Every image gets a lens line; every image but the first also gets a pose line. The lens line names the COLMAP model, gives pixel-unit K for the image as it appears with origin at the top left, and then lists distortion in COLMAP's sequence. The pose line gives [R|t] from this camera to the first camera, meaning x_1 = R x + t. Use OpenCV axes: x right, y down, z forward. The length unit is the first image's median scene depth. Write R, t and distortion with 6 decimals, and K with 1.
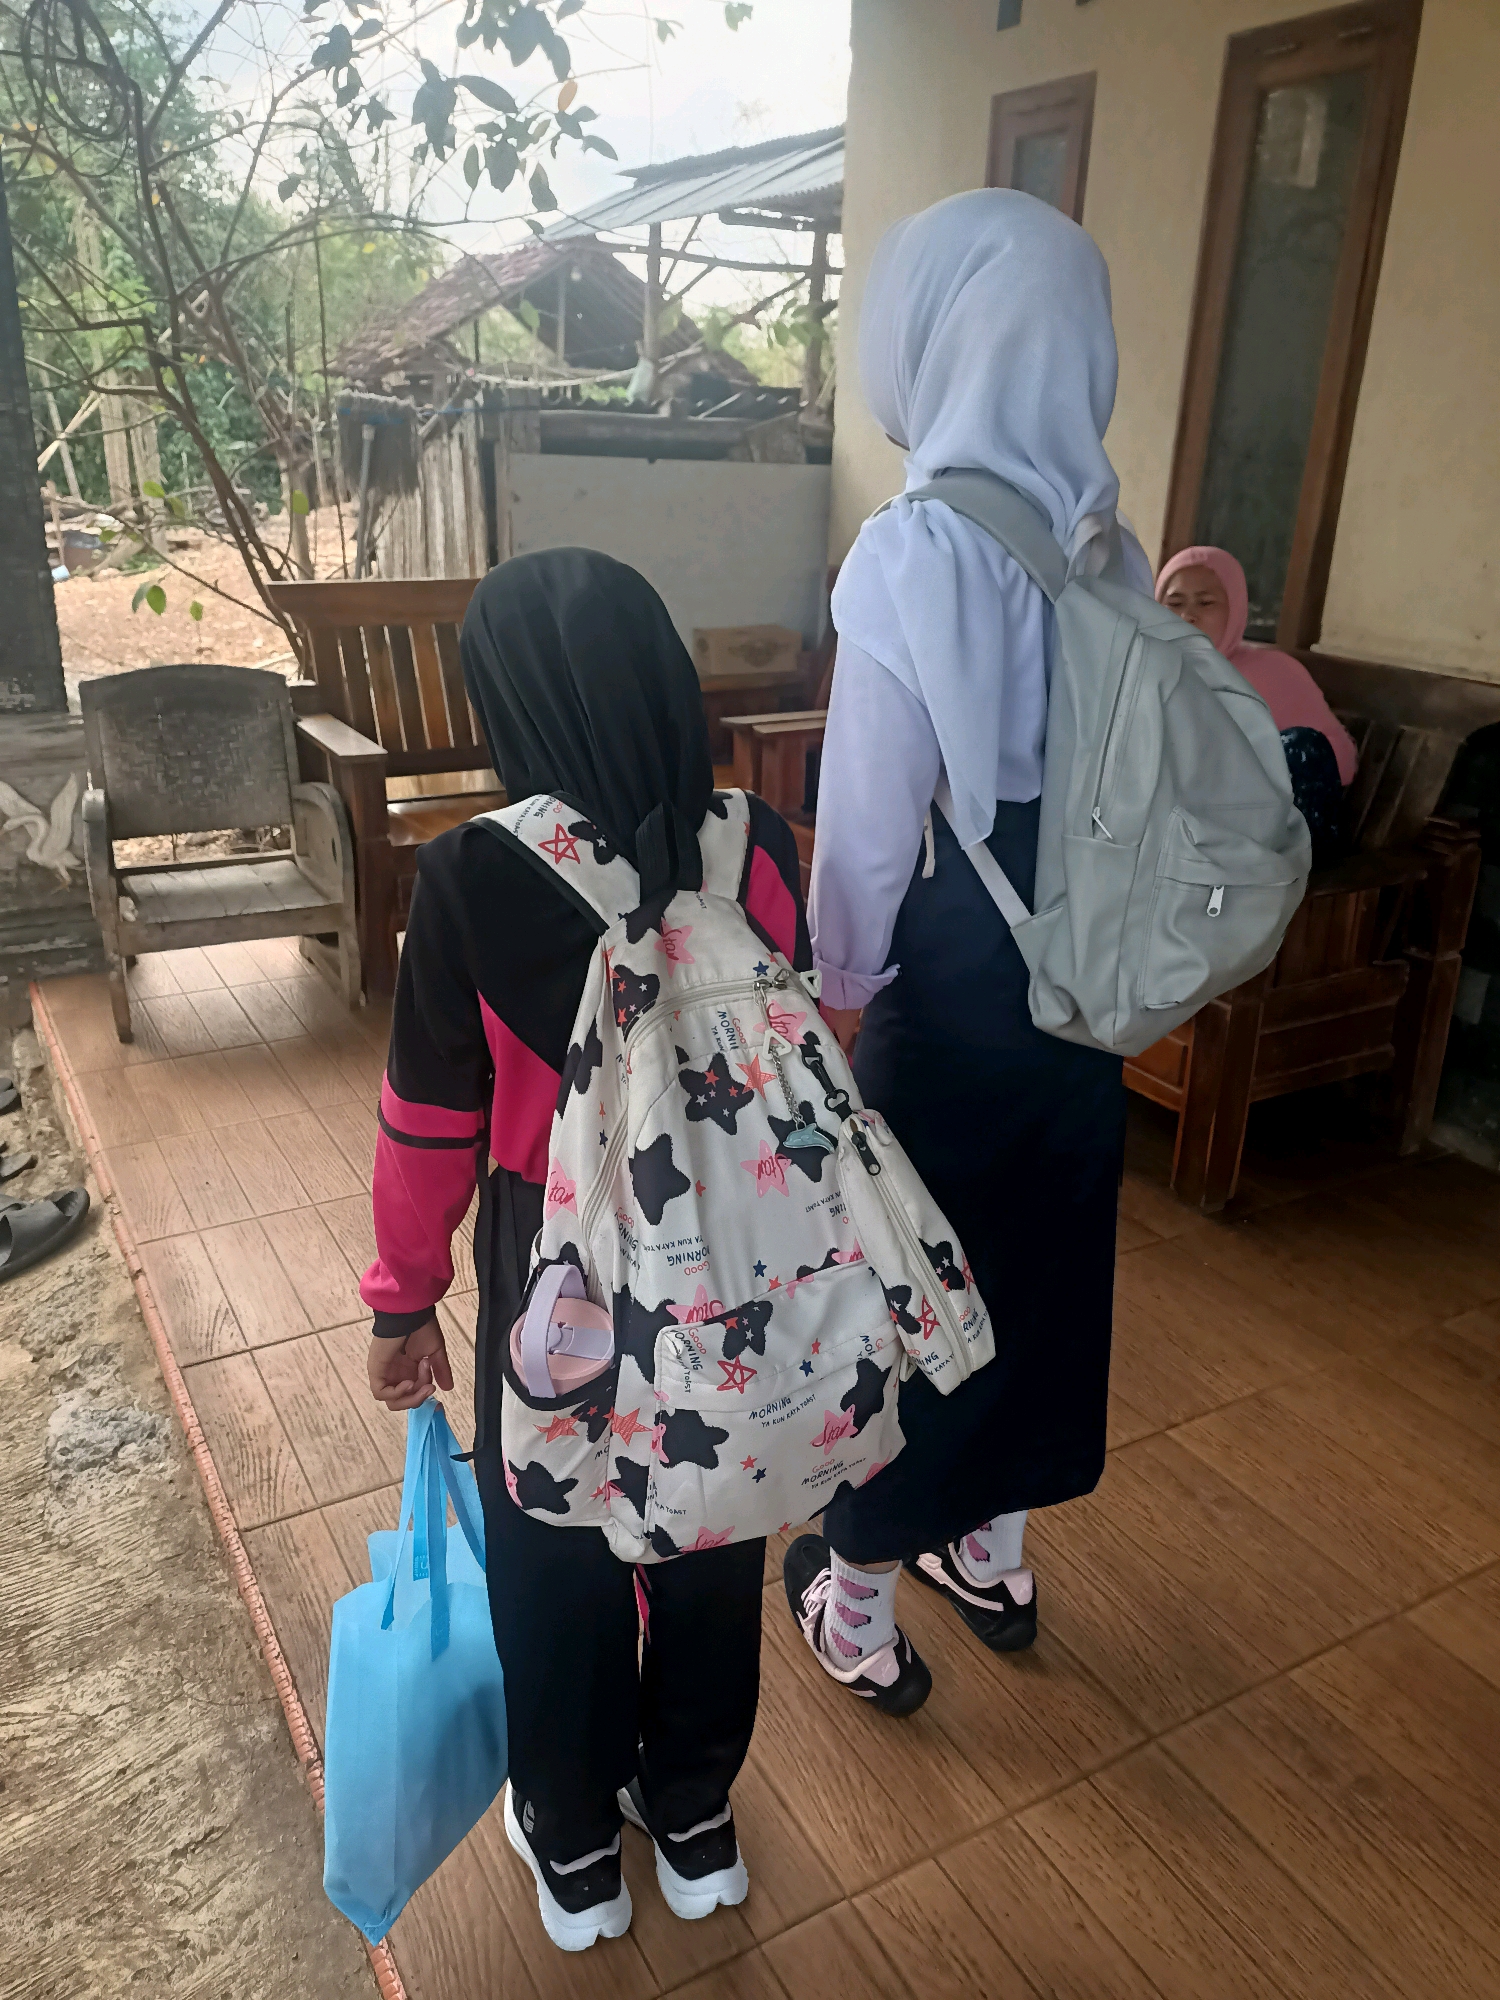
lens RADIAL K [[1442.4, 0, 762.3], [0, 1442.4, 1044.4], [0, 0, 1]] dist [0.078756, -0.162100]
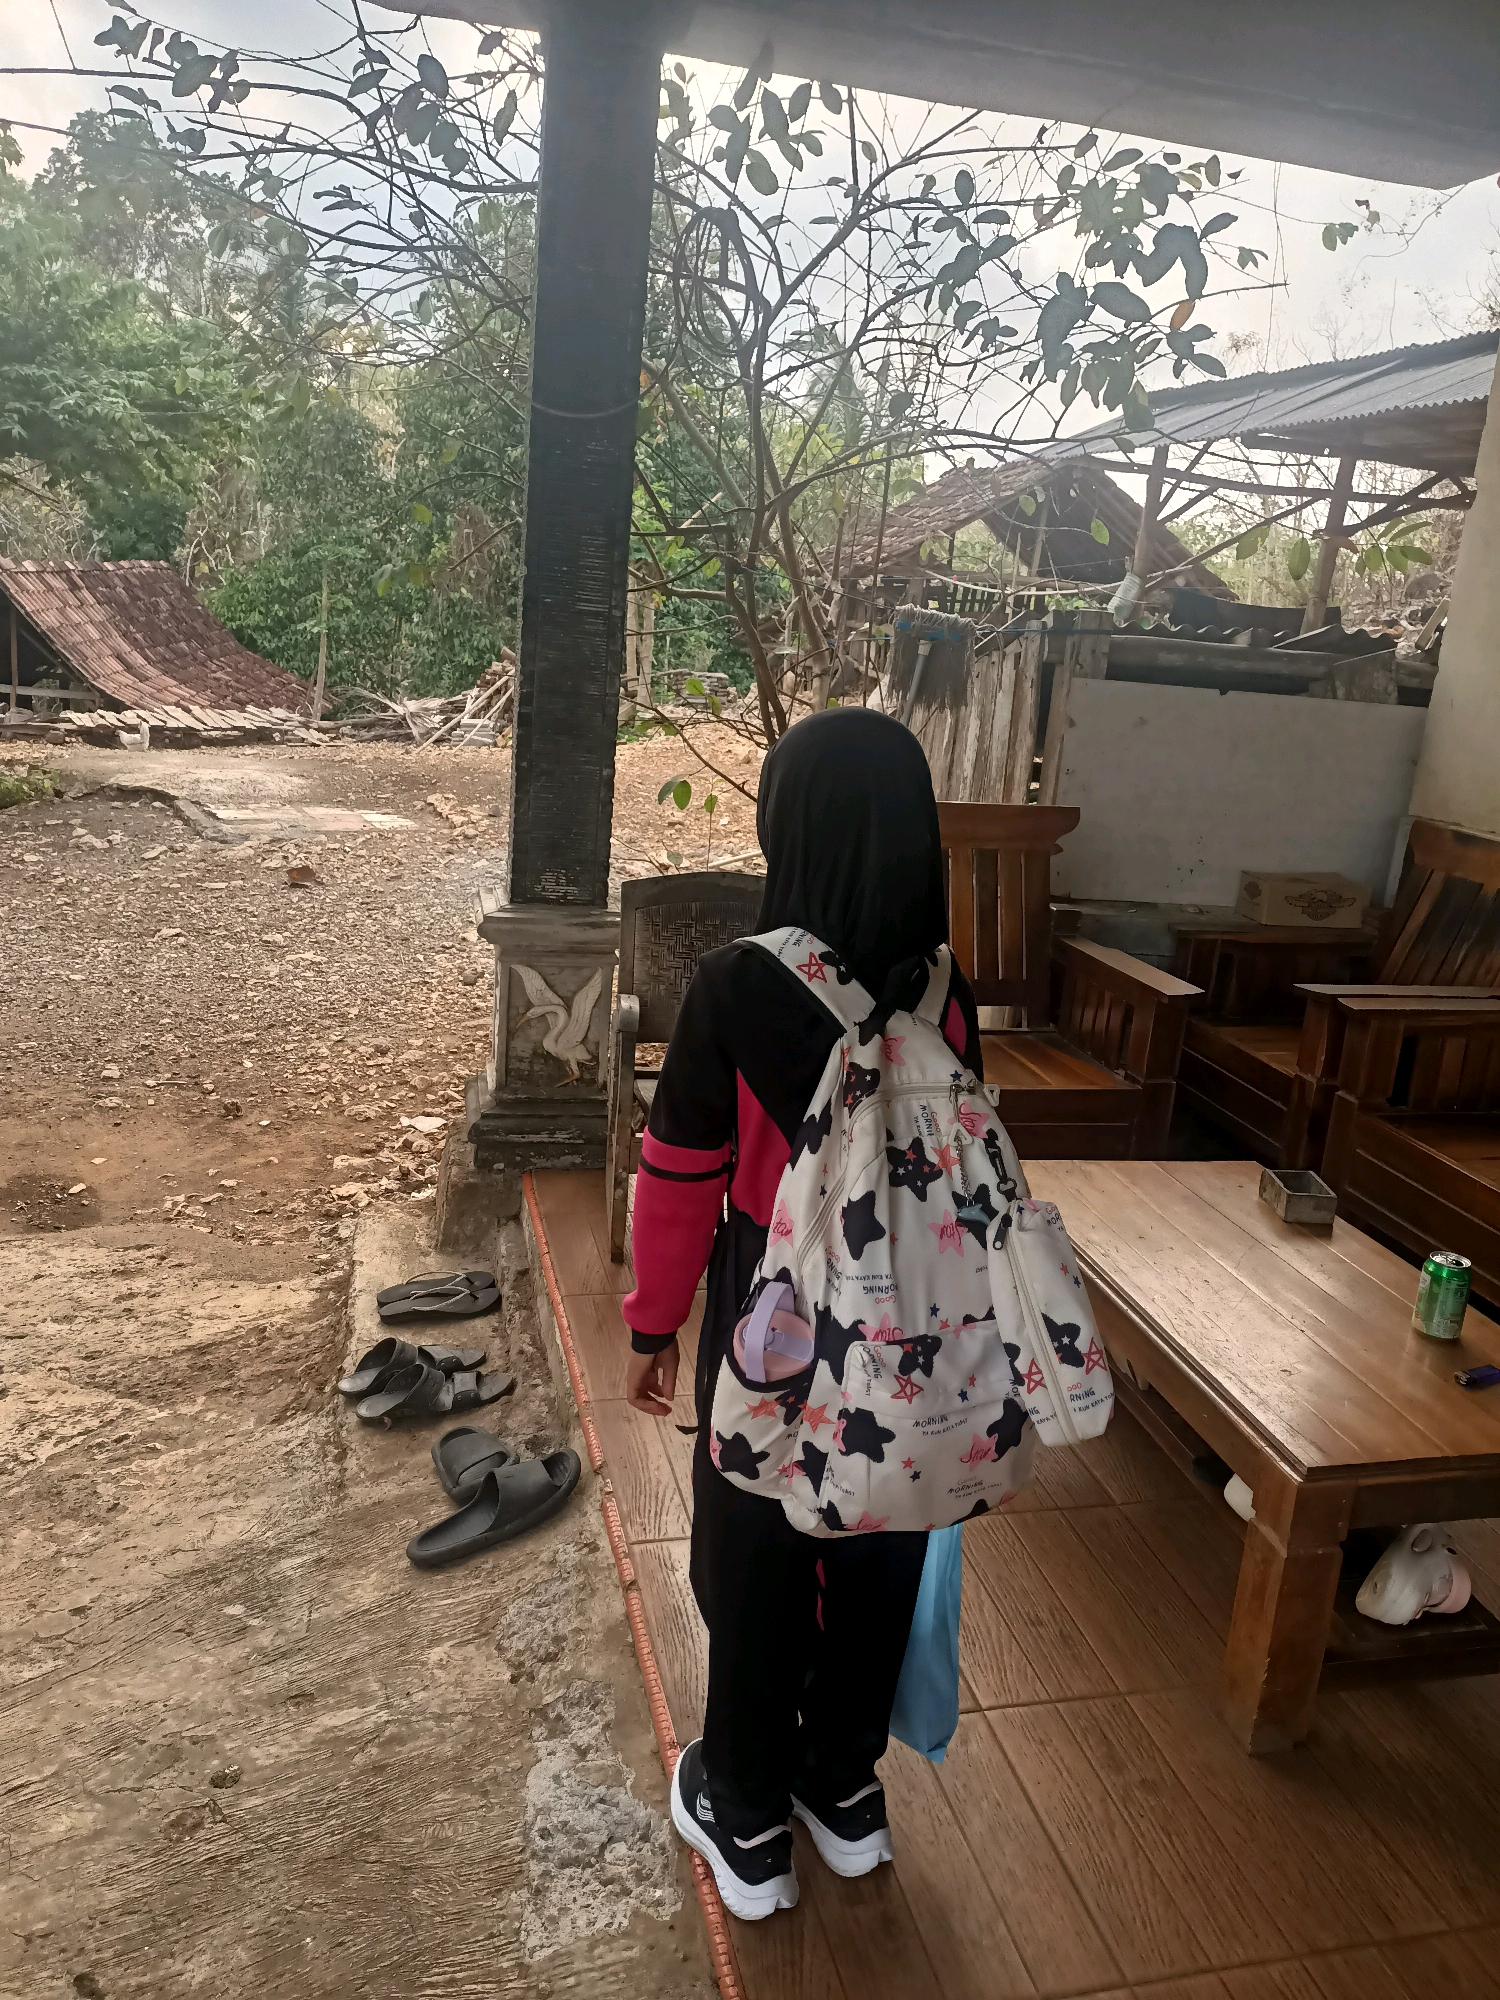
lens RADIAL K [[1442.4, 0, 762.3], [0, 1442.4, 1044.4], [0, 0, 1]] dist [0.078756, -0.162100]
pose [[0.958939, 0.124985, -0.254588, -0.114963], [-0.154770, 0.982829, -0.100463, -0.055341], [0.237660, 0.135741, 0.961817, 0.095142]]
